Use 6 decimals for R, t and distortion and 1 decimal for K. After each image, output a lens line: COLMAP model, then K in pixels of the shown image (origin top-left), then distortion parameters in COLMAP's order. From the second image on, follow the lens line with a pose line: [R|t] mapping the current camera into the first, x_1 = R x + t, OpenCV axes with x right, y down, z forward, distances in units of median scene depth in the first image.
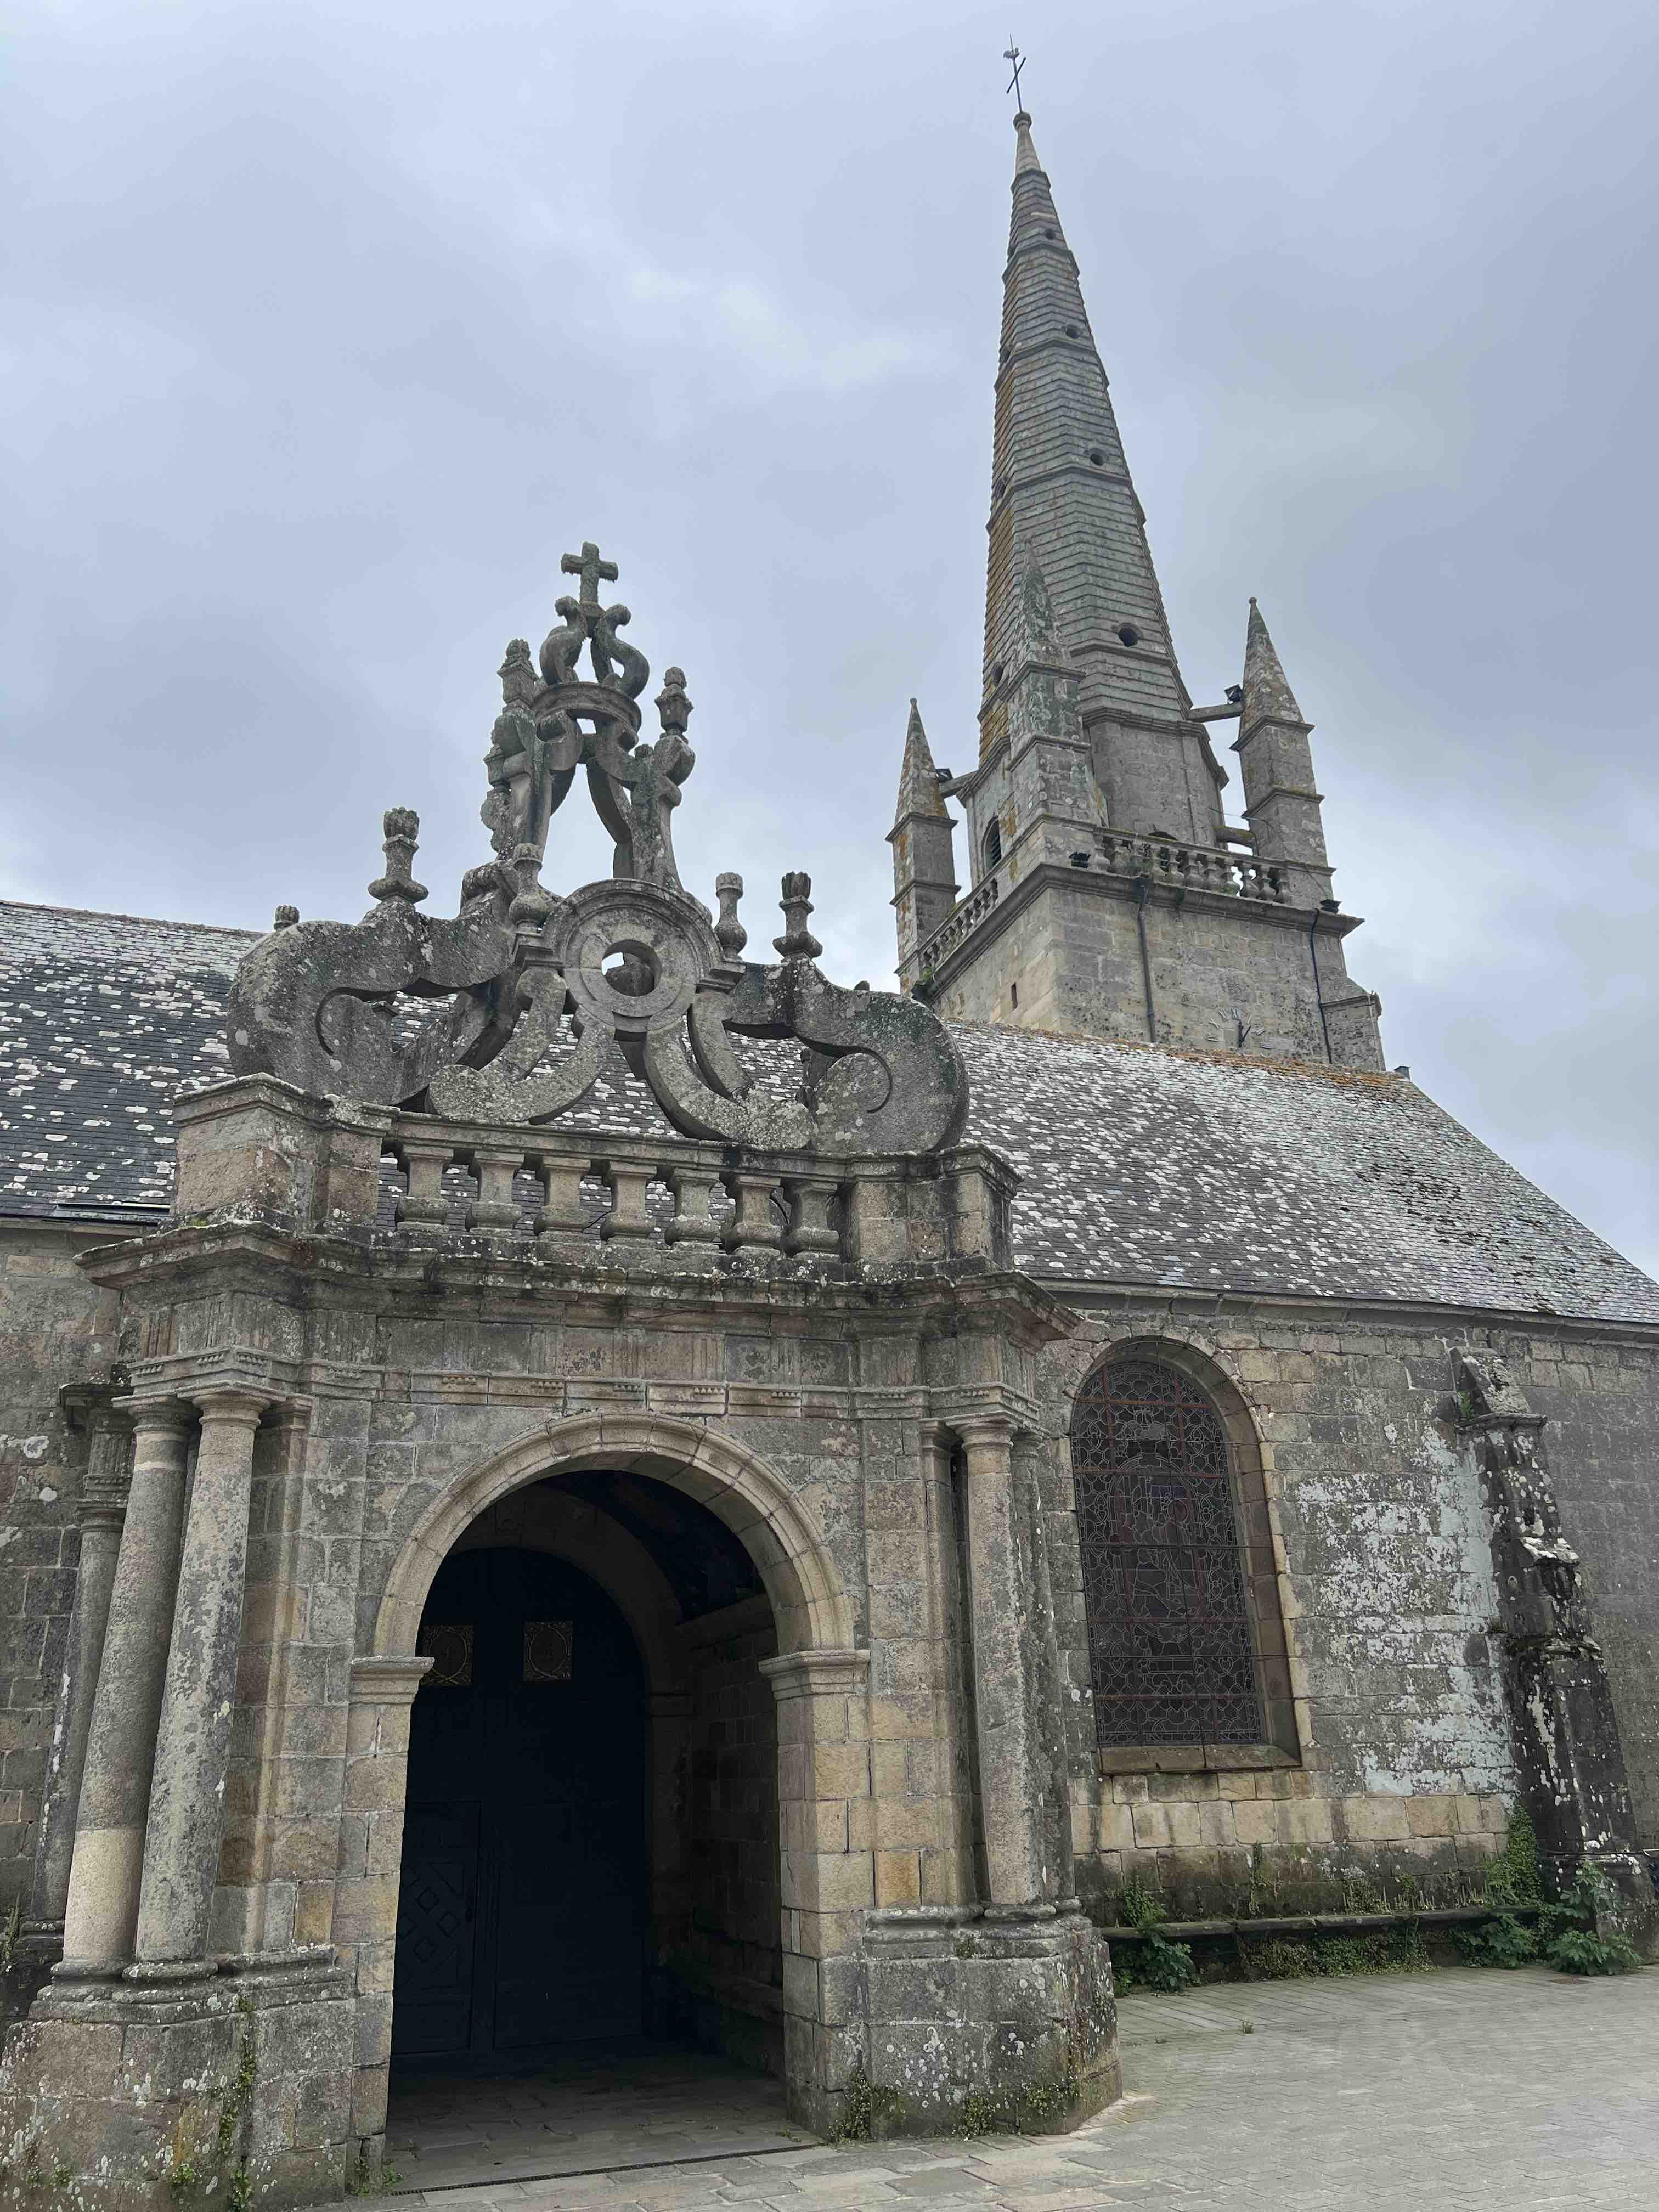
lens RADIAL K [[1670.0, 0, 834.0], [0, 1670.0, 1115.4], [0, 0, 1]] dist [0.062544, -0.059541]
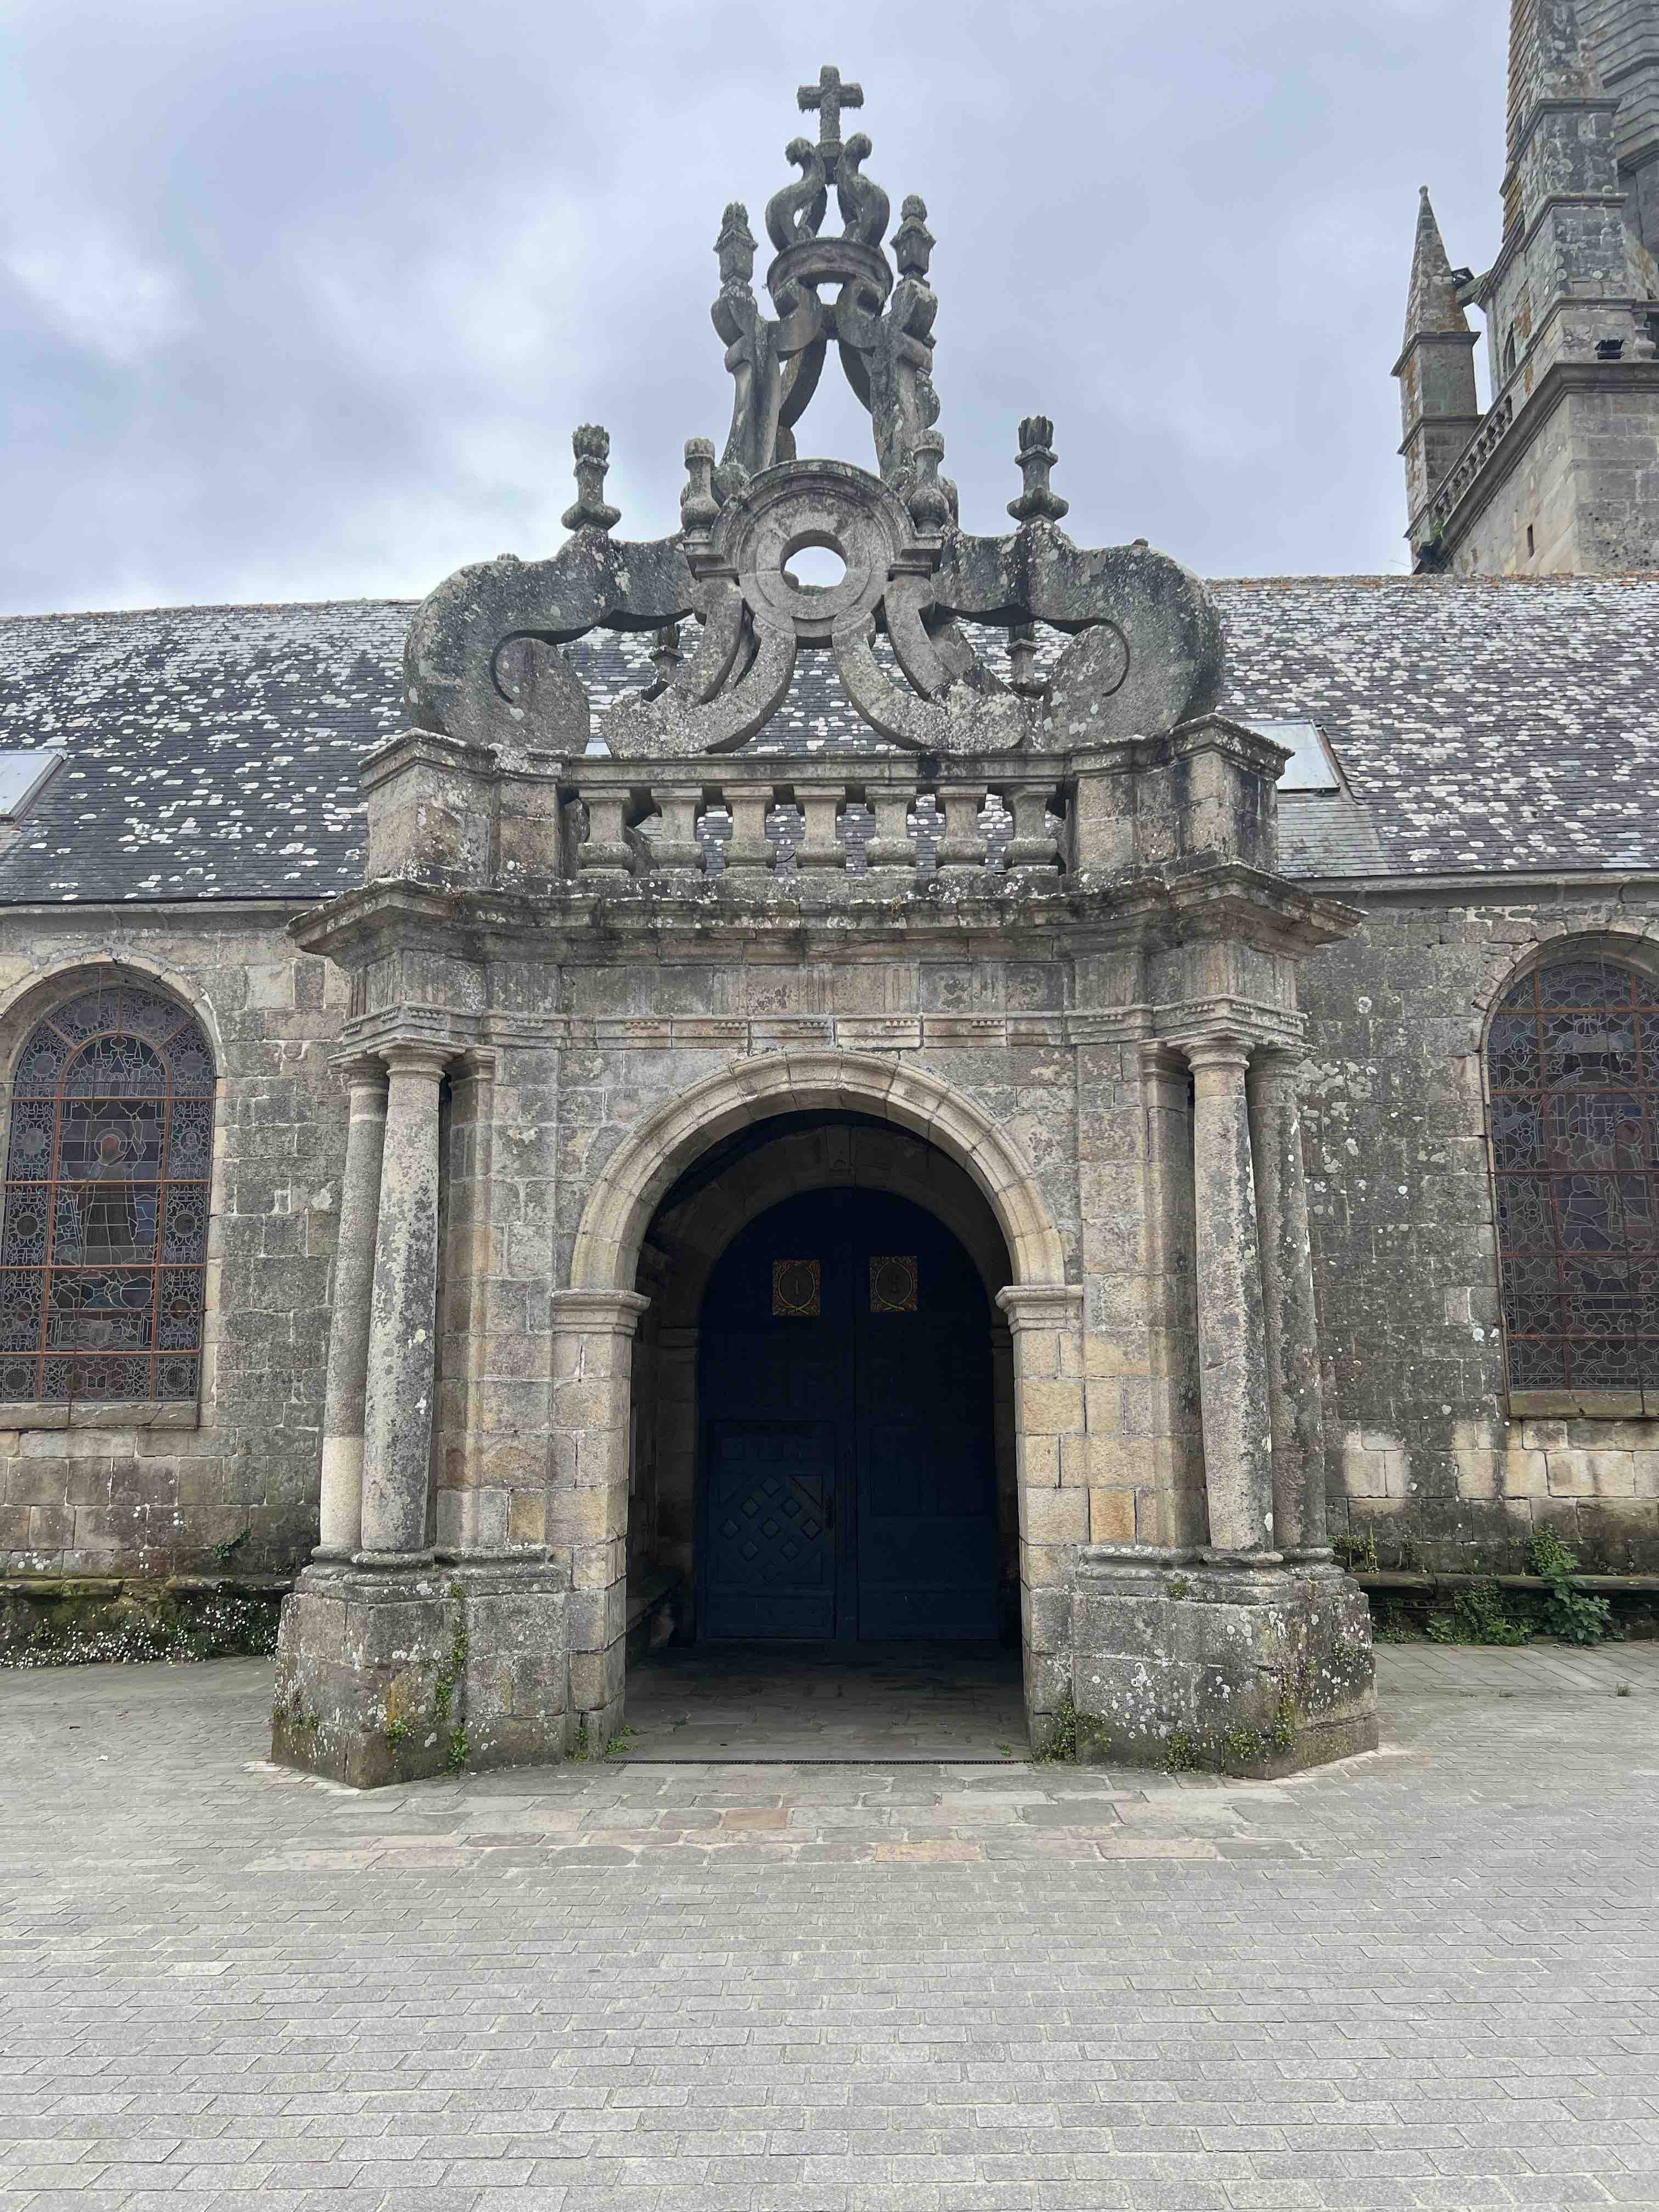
lens RADIAL K [[1670.0, 0, 834.0], [0, 1670.0, 1115.4], [0, 0, 1]] dist [0.062544, -0.059541]
pose [[0.930167, -0.034033, -0.365556, 0.210308], [0.109053, 0.976367, 0.186590, 0.033914], [0.350566, -0.213425, 0.911895, 0.115098]]
